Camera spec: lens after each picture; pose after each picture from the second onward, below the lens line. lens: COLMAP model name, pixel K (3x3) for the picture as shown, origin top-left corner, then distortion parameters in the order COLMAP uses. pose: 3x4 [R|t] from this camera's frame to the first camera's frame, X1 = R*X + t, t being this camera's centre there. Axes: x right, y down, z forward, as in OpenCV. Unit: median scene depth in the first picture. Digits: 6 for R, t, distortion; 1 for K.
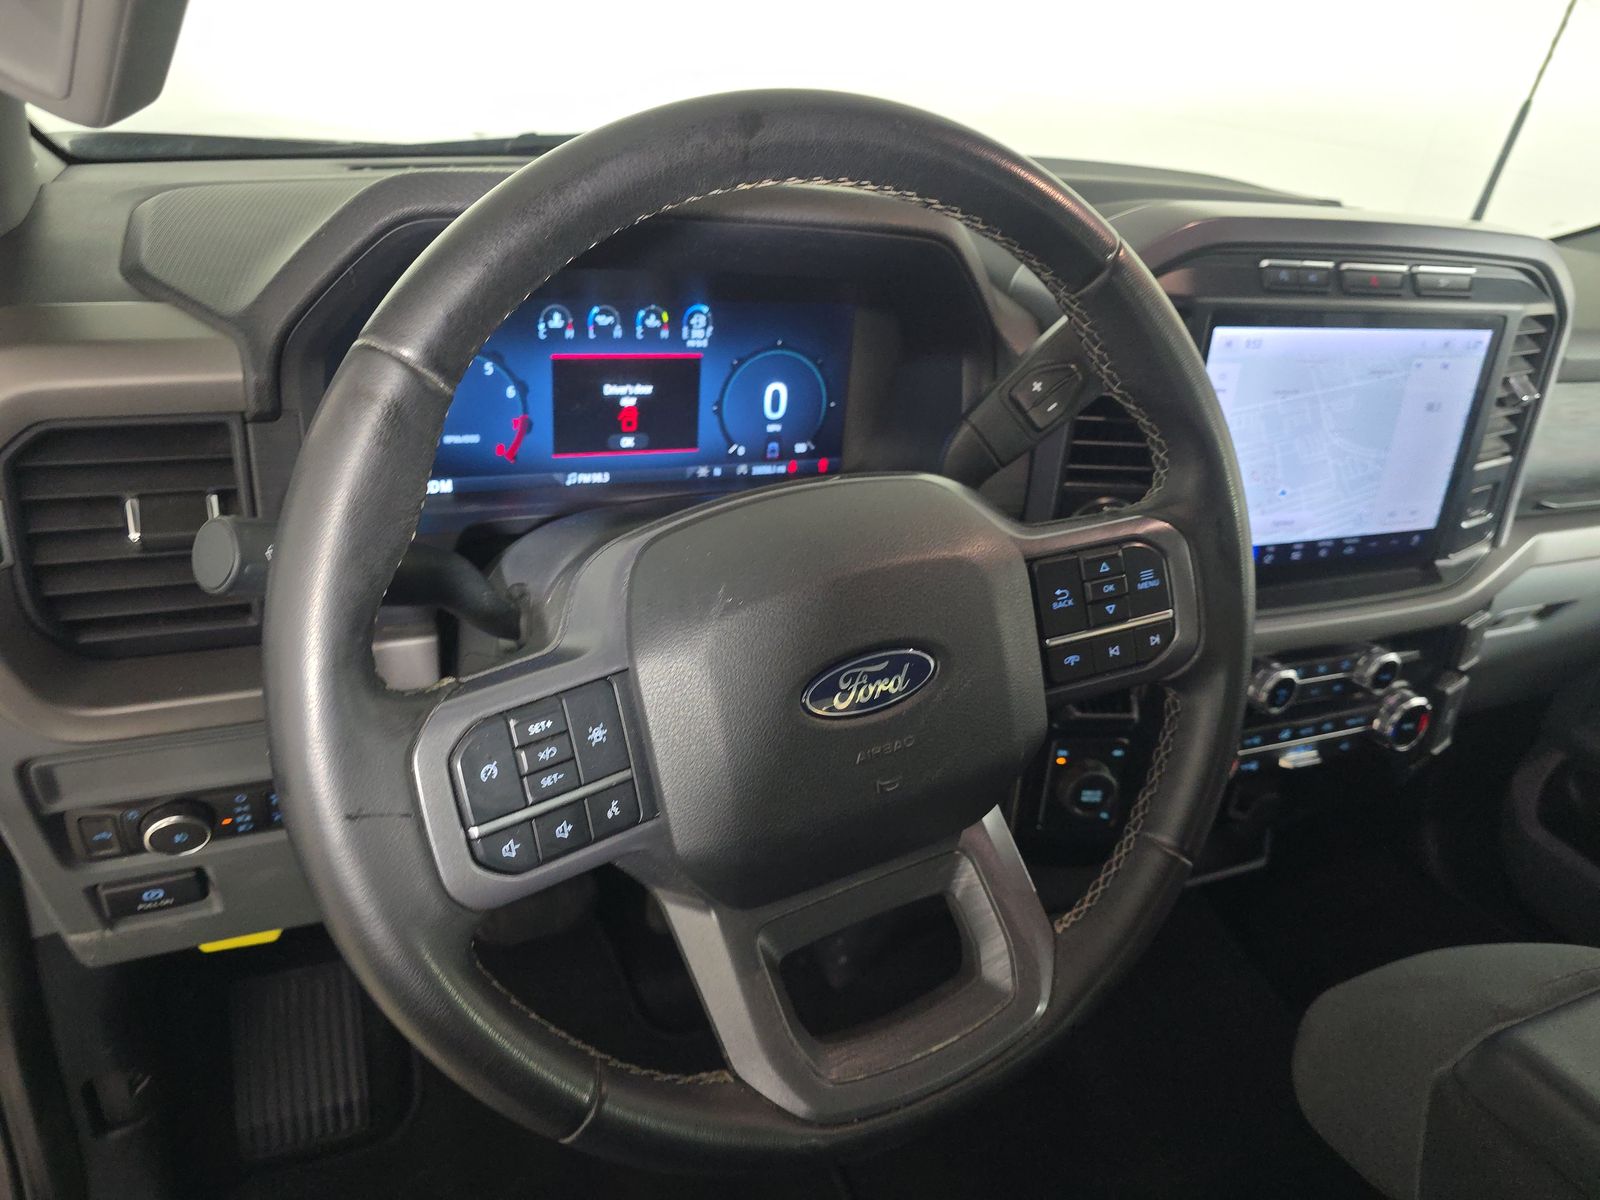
lens RADIAL K [[1072.4, 0, 800.0], [0, 1072.4, 600.0], [0, 0, 1]] dist [0.032963, -0.050883]
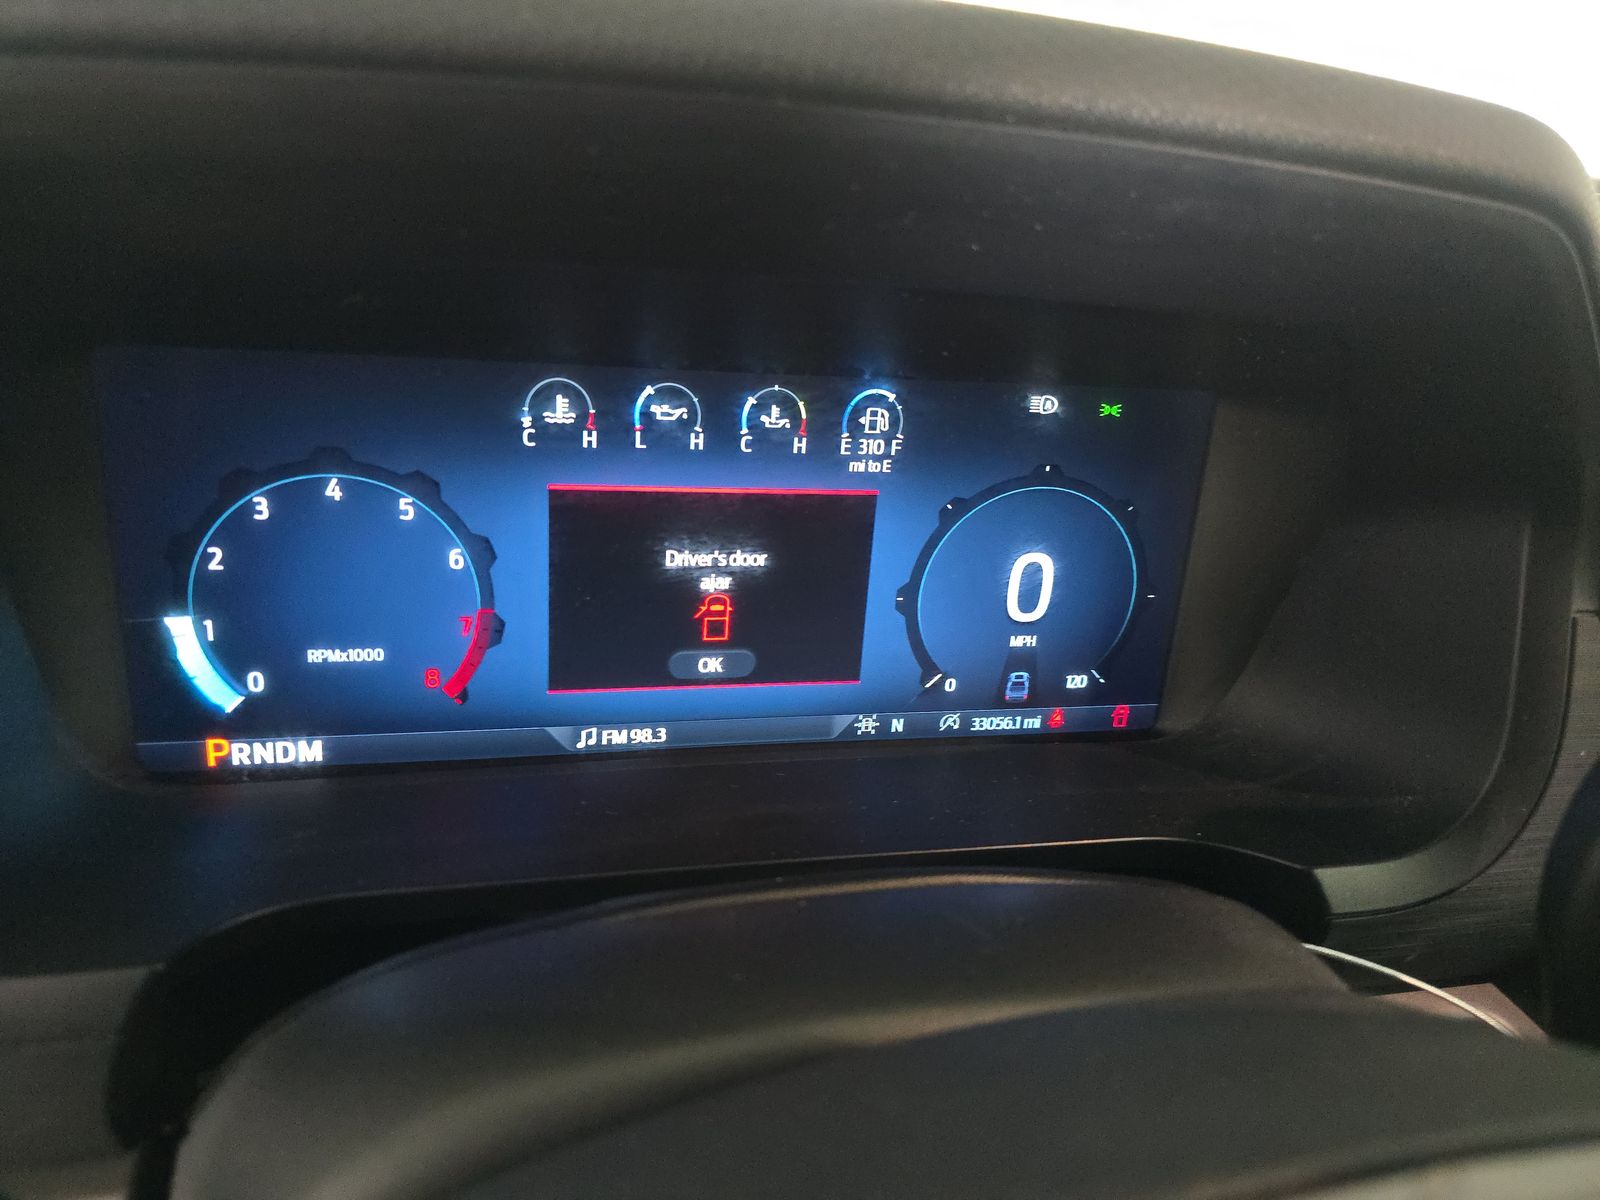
lens RADIAL K [[1072.4, 0, 800.0], [0, 1072.4, 600.0], [0, 0, 1]] dist [0.032963, -0.050883]
pose [[0.979142, 0.055883, -0.195341, -0.032958], [-0.074659, 0.993129, -0.090112, -0.145621], [0.188963, 0.102817, 0.976587, 0.579581]]
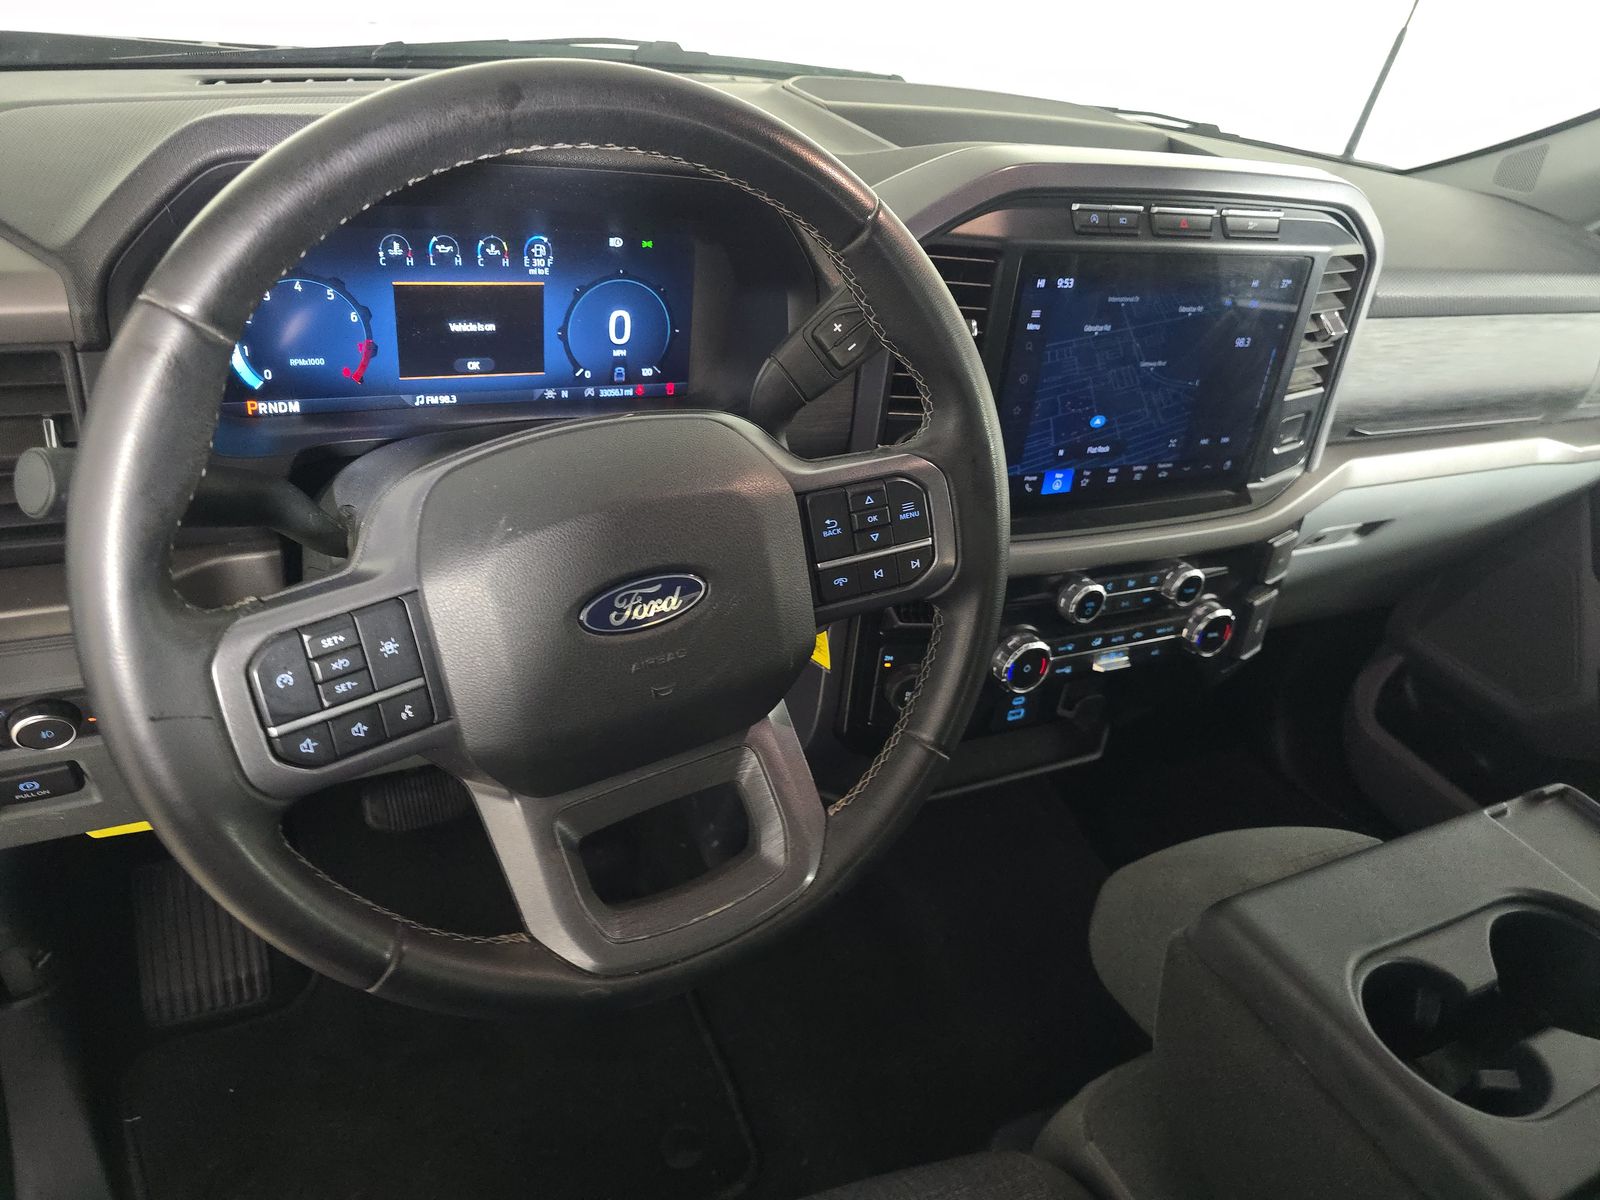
lens RADIAL K [[1064.5, 0, 800.0], [0, 1064.5, 600.0], [0, 0, 1]] dist [0.034272, -0.038645]
pose [[0.998766, 0.007580, 0.049079, 0.117567], [-0.012227, 0.995392, 0.095101, -0.023279], [-0.048132, -0.095584, 0.994257, -0.087127]]
